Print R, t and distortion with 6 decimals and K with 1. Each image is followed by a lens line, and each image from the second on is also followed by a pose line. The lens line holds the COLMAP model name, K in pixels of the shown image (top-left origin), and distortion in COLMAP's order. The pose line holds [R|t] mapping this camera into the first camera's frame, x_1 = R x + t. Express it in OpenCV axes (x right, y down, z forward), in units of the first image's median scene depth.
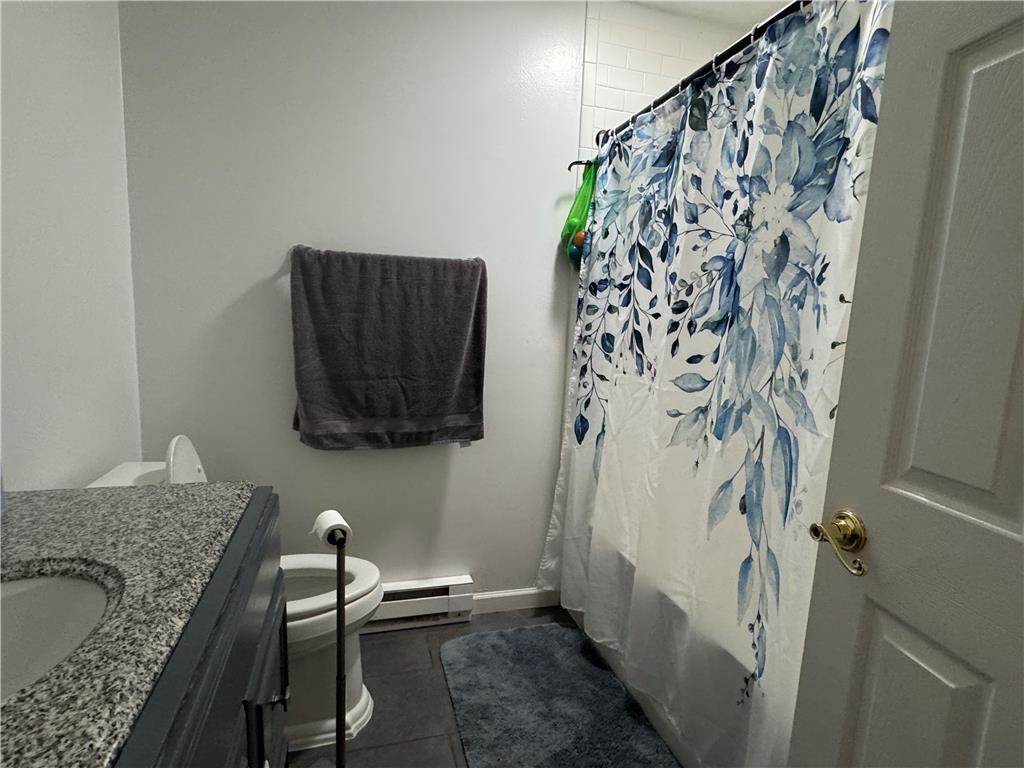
lens RADIAL K [[529.2, 0, 510.3], [0, 529.2, 387.3], [0, 0, 1]] dist [-0.005628, -0.000772]
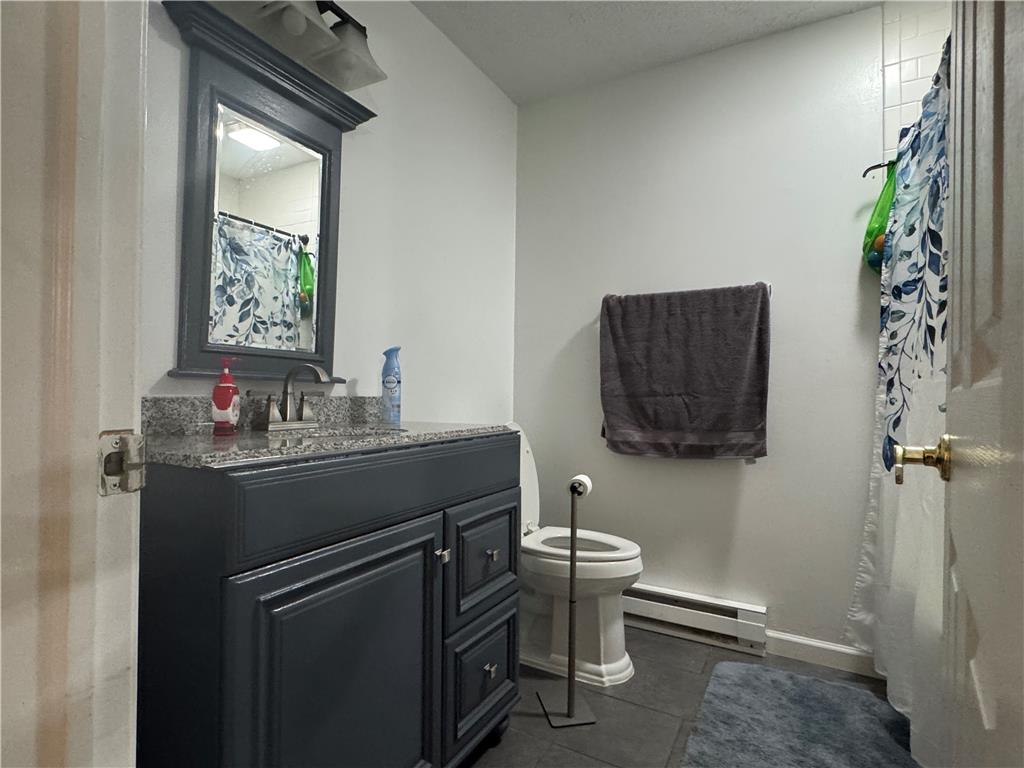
lens RADIAL K [[529.2, 0, 512.6], [0, 529.2, 385.2], [0, 0, 1]] dist [-0.005628, -0.000772]
pose [[0.701663, -0.045449, -0.711058, 0.339749], [-0.079384, 0.986764, -0.141406, 0.149706], [0.708073, 0.155666, 0.688768, -0.046316]]
